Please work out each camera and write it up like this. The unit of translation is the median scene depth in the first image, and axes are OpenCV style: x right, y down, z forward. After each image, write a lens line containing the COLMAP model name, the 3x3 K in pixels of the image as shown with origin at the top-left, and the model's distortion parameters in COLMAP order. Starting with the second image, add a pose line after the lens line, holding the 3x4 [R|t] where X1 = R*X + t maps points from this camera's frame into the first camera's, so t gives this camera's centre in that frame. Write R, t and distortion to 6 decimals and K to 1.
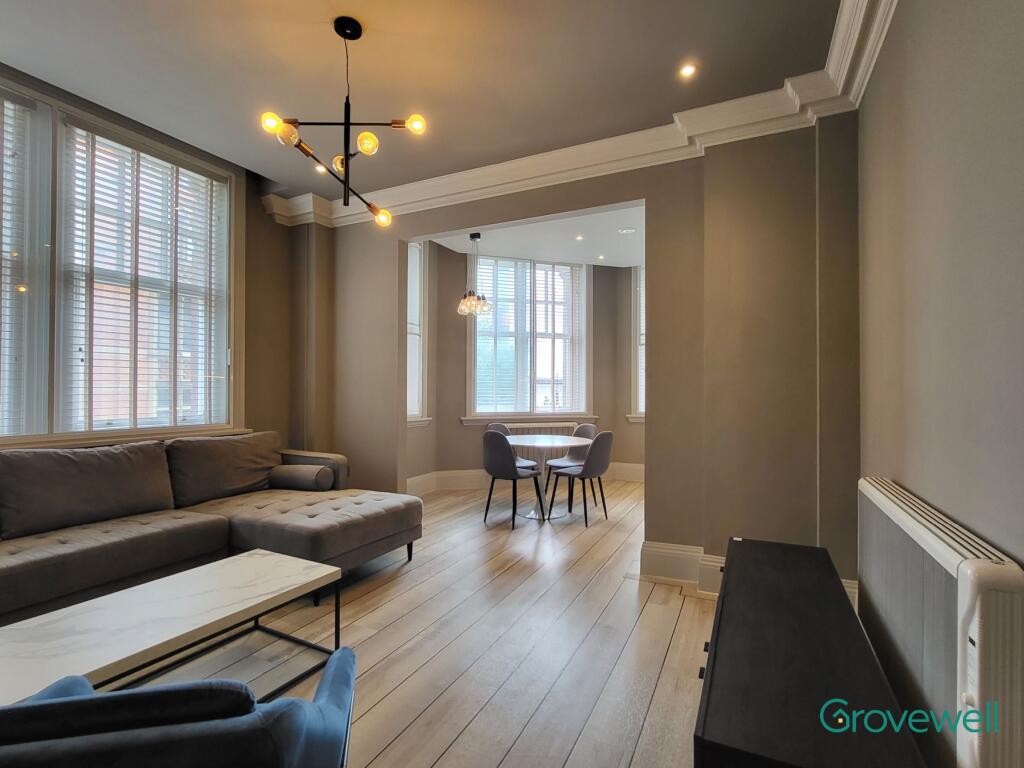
lens RADIAL K [[469.8, 0, 512.0], [0, 469.8, 384.0], [0, 0, 1]] dist [-0.002863, 0.000225]
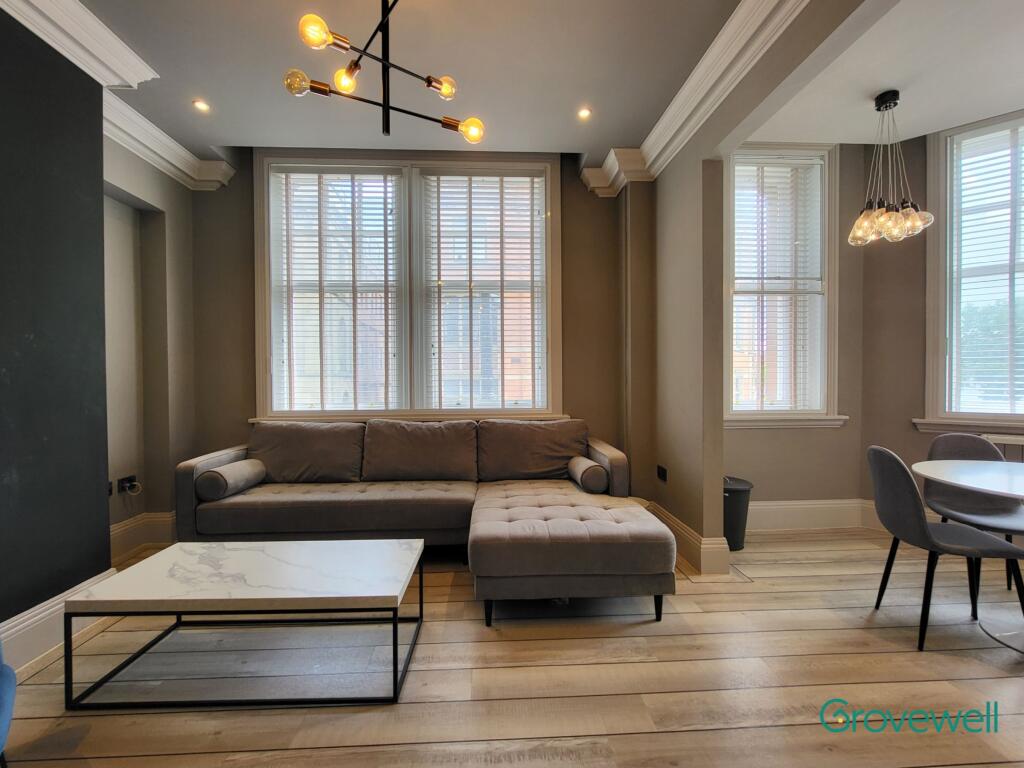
lens RADIAL K [[454.7, 0, 512.0], [0, 454.7, 384.0], [0, 0, 1]] dist [-0.003535, -0.000594]
pose [[0.500853, 0.004804, -0.865519, 0.234621], [0.018839, 0.999687, 0.016450, 0.012509], [0.865327, -0.024545, 0.500606, 0.457838]]
